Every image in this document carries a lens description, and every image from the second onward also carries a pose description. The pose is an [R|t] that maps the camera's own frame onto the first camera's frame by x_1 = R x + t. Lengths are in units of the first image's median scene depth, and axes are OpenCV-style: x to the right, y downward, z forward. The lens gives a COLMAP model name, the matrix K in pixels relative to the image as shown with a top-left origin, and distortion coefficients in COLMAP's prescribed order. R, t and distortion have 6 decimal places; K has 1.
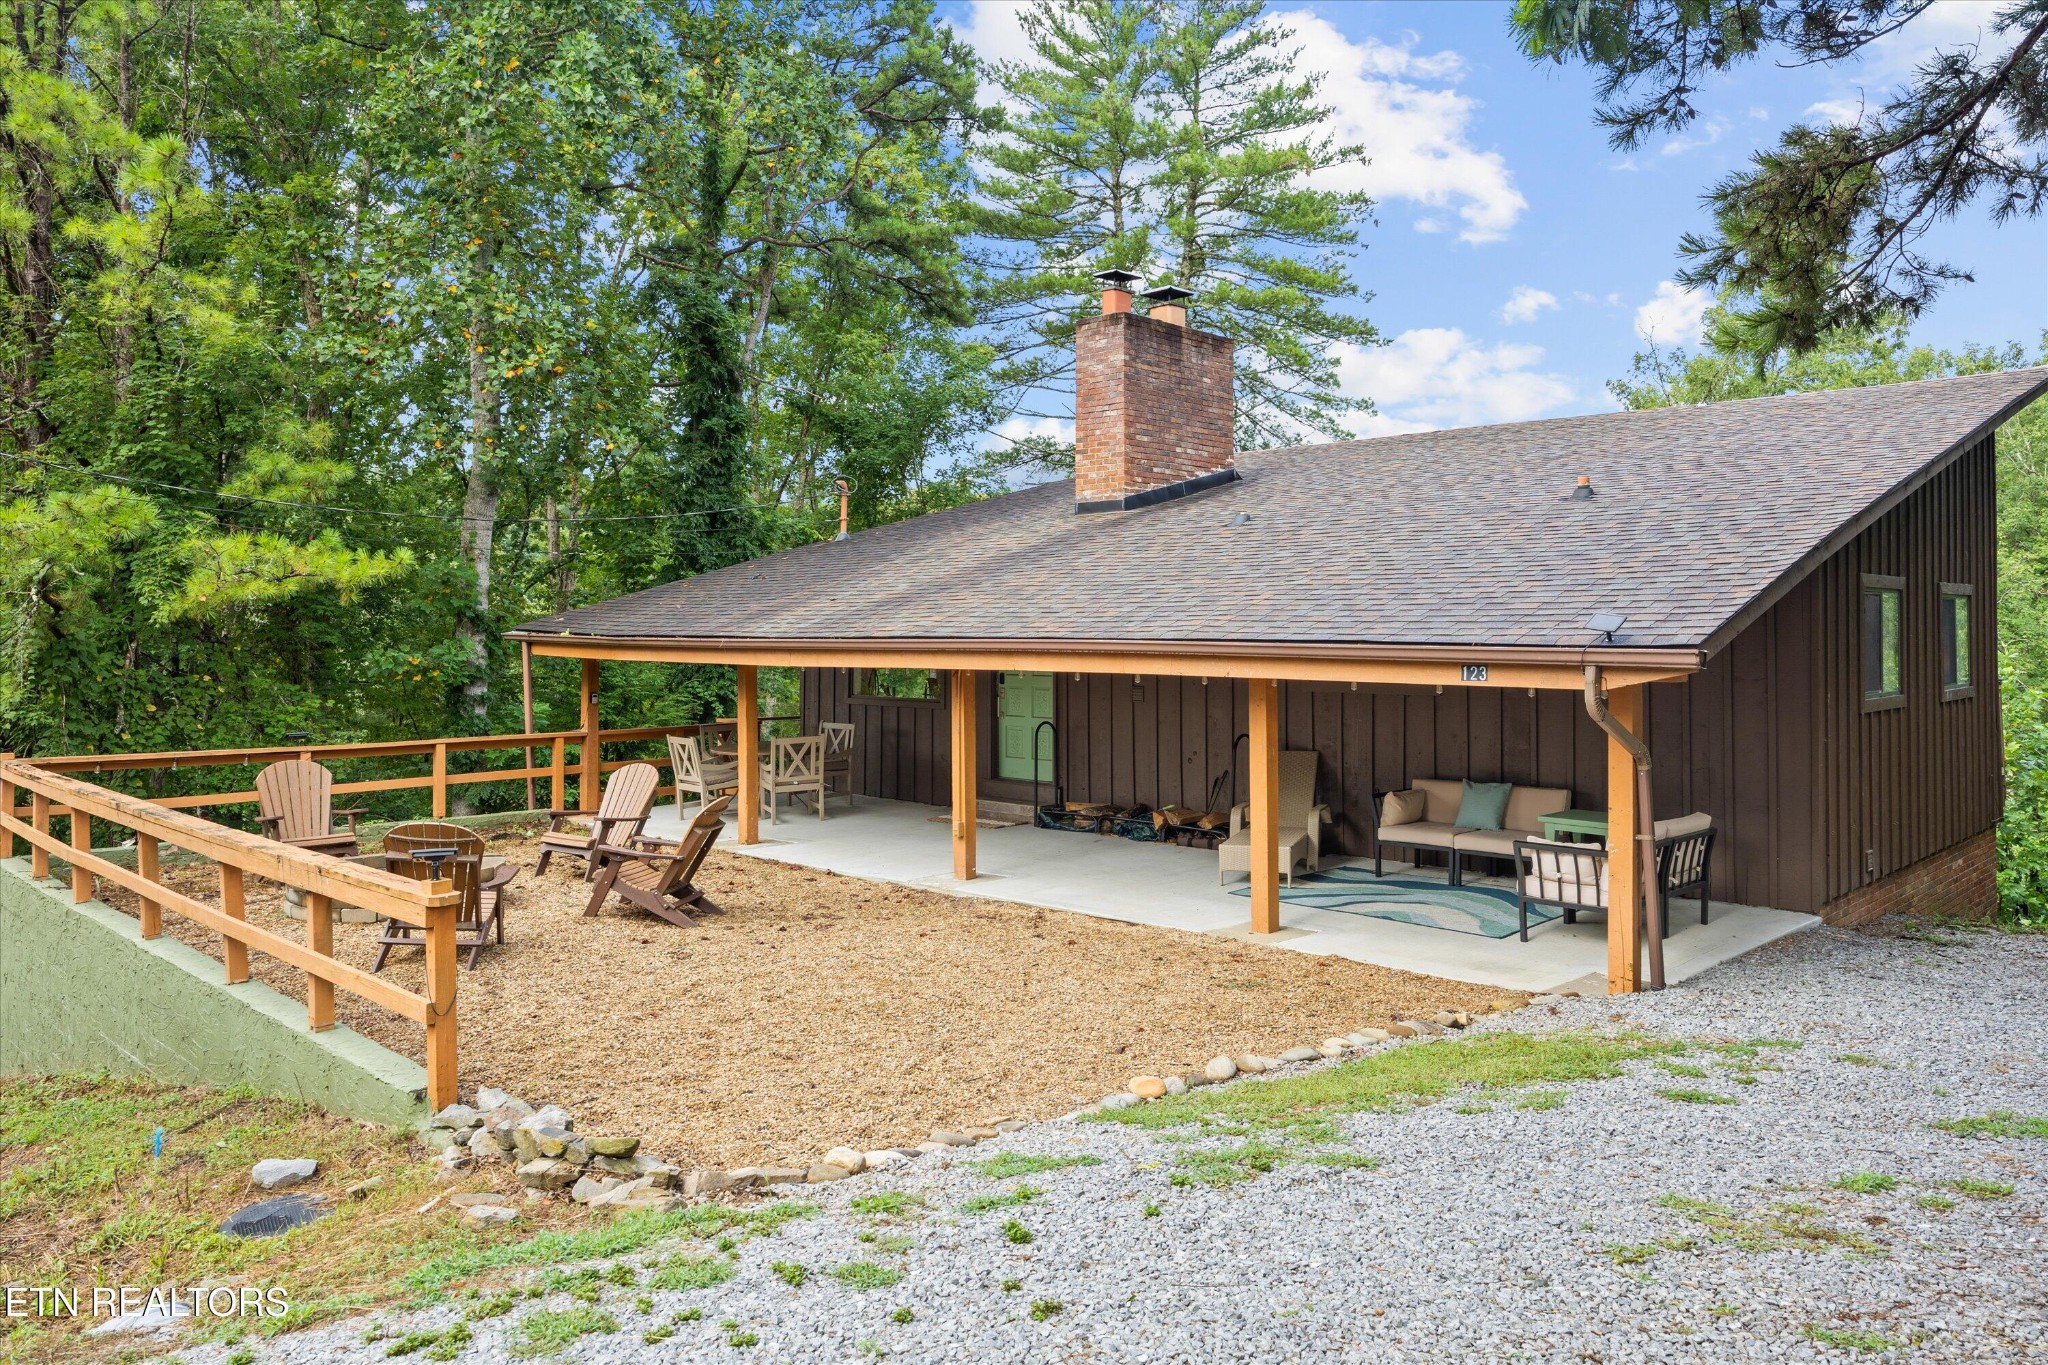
lens RADIAL K [[1347.1, 0, 1067.4], [0, 1347.1, 628.9], [0, 0, 1]] dist [-0.017484, 0.003743]
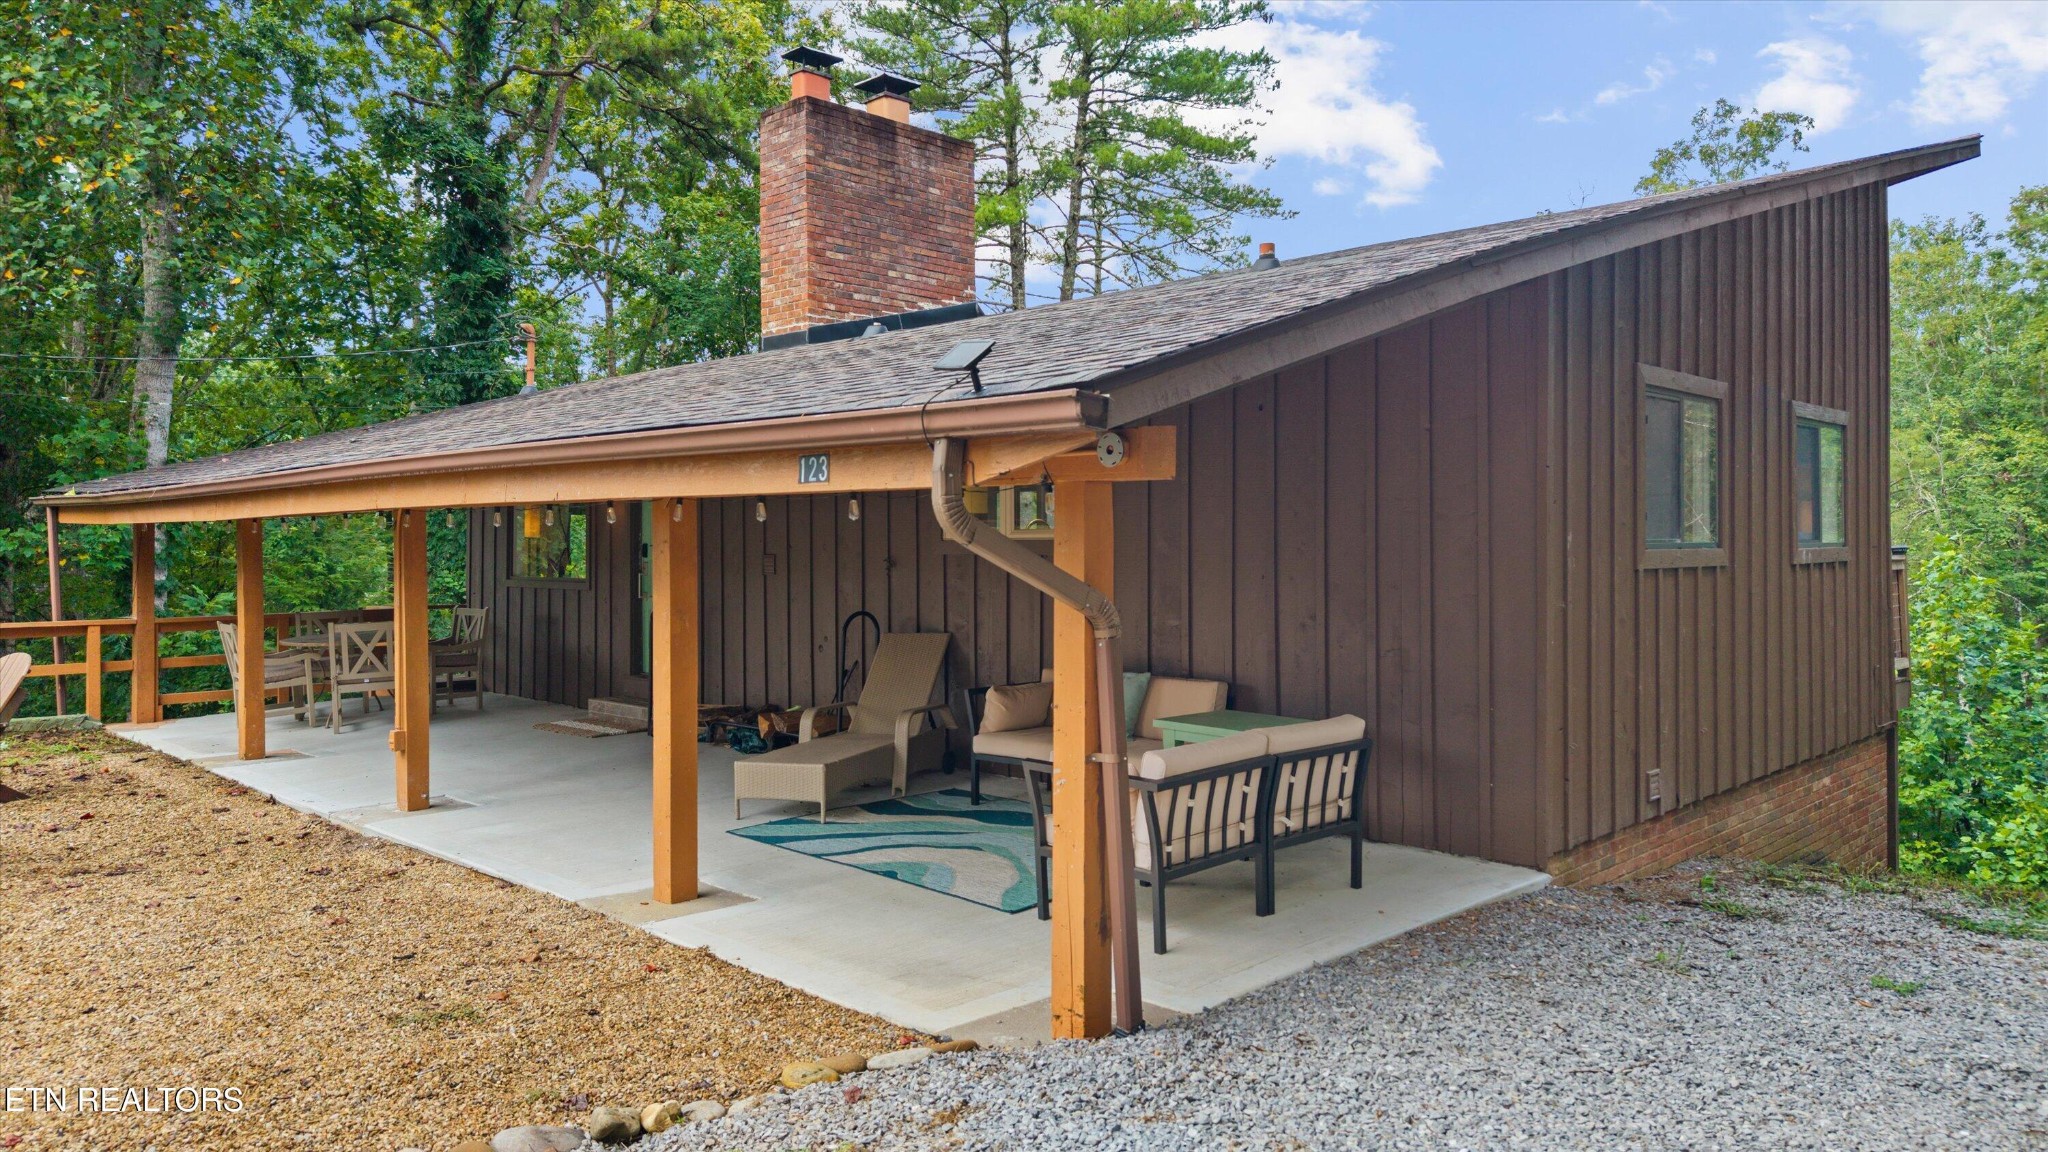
lens RADIAL K [[1314.9, 0, 1037.2], [0, 1314.9, 561.2], [0, 0, 1]] dist [0.016761, -0.023231]
pose [[0.999938, -0.003883, -0.010436, 0.195383], [0.004076, 0.999819, 0.018585, 0.029898], [0.010362, -0.018626, 0.999773, 0.216922]]
